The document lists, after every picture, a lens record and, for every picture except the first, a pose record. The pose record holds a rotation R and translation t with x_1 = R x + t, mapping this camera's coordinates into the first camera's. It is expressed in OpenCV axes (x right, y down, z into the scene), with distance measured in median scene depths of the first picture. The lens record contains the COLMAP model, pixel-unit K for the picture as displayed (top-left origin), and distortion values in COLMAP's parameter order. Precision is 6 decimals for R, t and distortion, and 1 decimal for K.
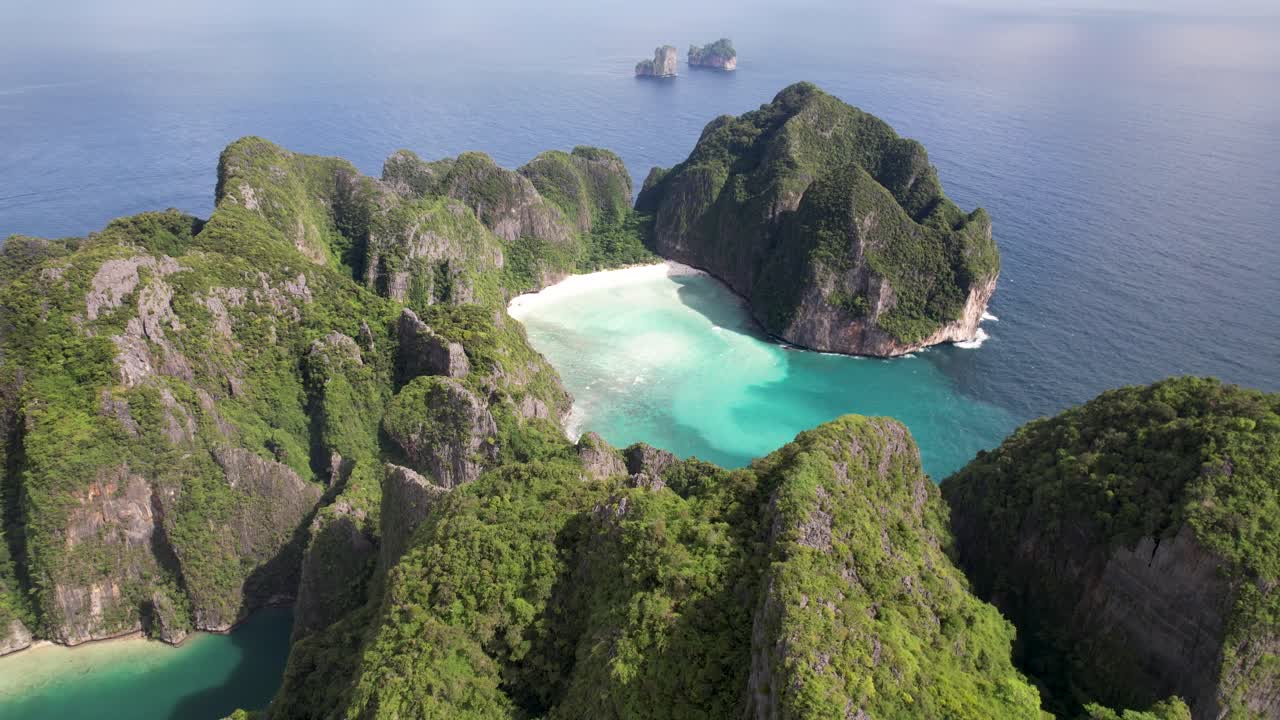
lens RADIAL K [[814.1, 0, 640.0], [0, 814.1, 360.0], [0, 0, 1]] dist [-0.066420, 0.057794]
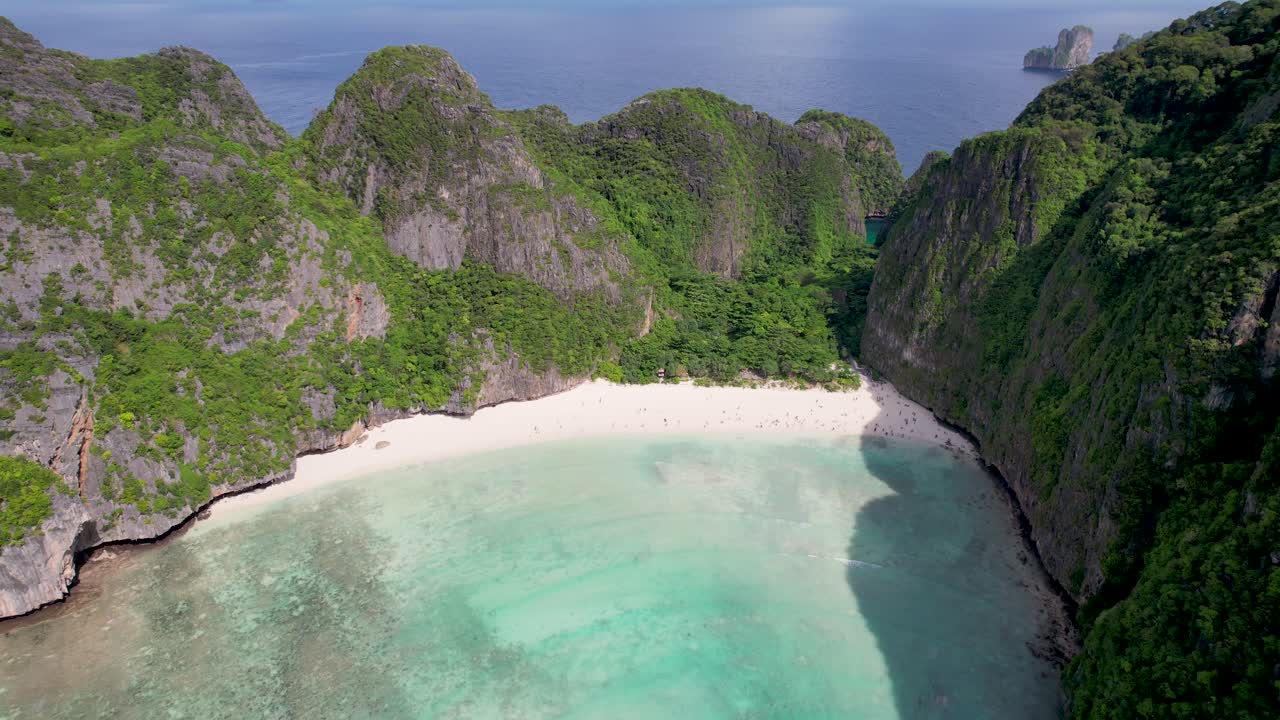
lens RADIAL K [[814.1, 0, 640.0], [0, 814.1, 360.0], [0, 0, 1]] dist [-0.066420, 0.057794]
pose [[0.891171, 0.184337, -0.414530, 0.115908], [-0.195725, 0.980540, 0.015258, -0.154484], [0.409275, 0.067537, 0.909908, 0.818477]]
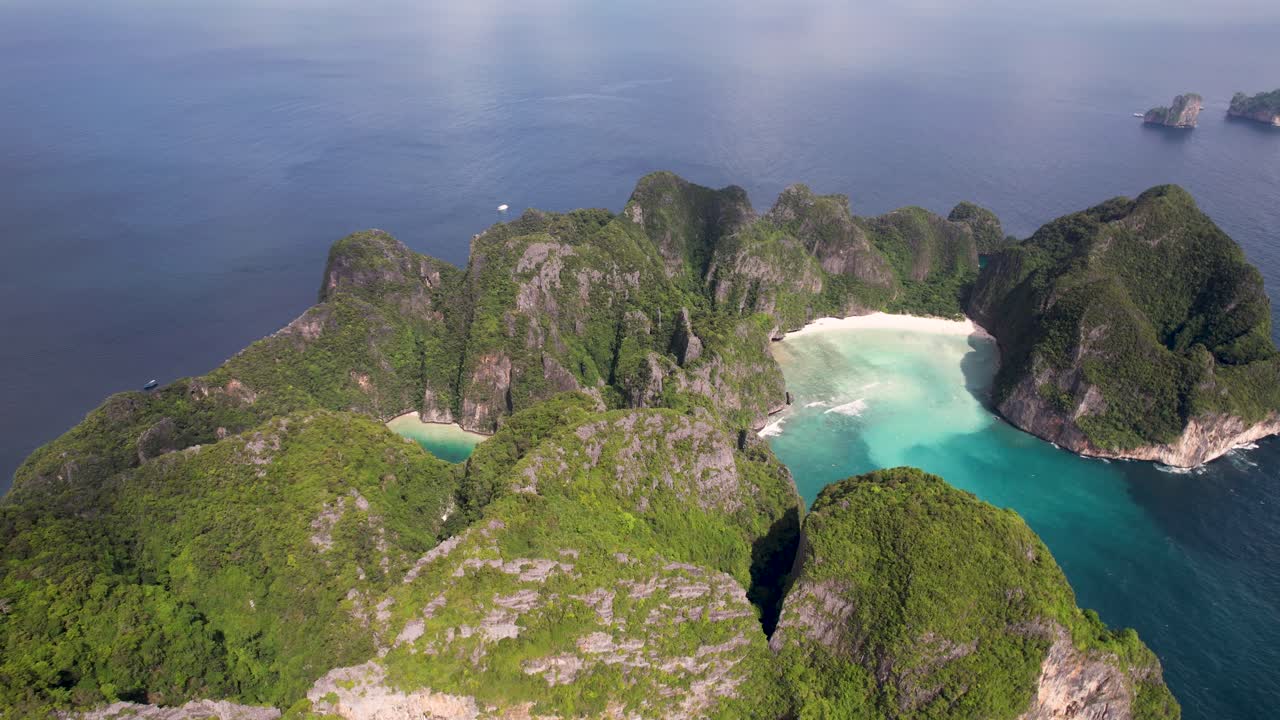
lens RADIAL K [[814.1, 0, 640.0], [0, 814.1, 360.0], [0, 0, 1]] dist [-0.066420, 0.057794]
pose [[0.791712, 0.280542, -0.542669, 0.389668], [-0.270950, 0.957421, 0.099660, -0.074002], [0.547521, 0.068134, 0.834014, -0.261438]]
